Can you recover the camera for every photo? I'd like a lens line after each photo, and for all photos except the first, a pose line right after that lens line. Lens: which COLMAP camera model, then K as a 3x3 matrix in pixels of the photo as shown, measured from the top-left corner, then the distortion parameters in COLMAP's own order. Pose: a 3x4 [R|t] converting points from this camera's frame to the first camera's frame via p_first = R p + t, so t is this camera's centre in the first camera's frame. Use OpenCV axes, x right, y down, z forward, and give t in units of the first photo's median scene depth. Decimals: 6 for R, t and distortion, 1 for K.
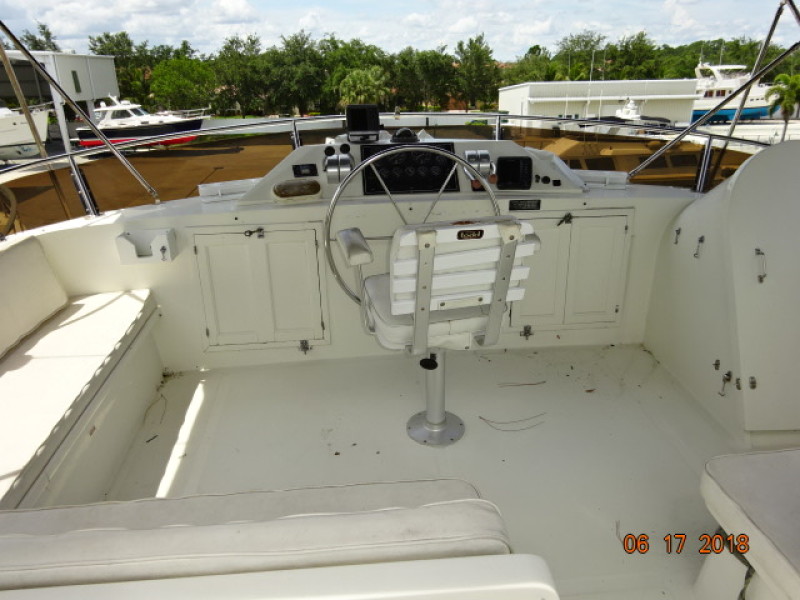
lens RADIAL K [[562.5, 0, 400.0], [0, 562.5, 300.0], [0, 0, 1]] dist [-0.012060, -0.006945]
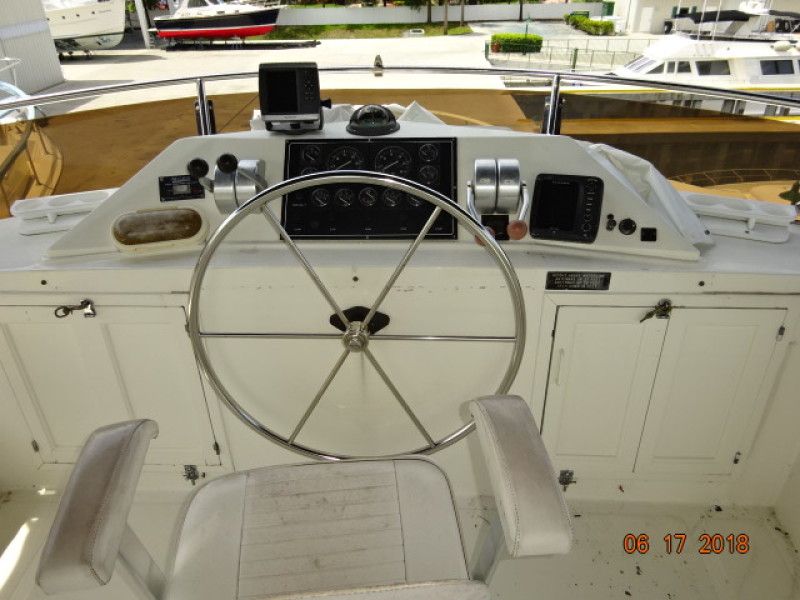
lens RADIAL K [[575.0, 0, 400.0], [0, 575.0, 300.0], [0, 0, 1]] dist [0.001435, -0.018991]
pose [[0.990768, 0.066413, -0.118186, 0.121392], [-0.047348, 0.986404, 0.157367, -0.220304], [0.127030, -0.150318, 0.980443, 0.452119]]
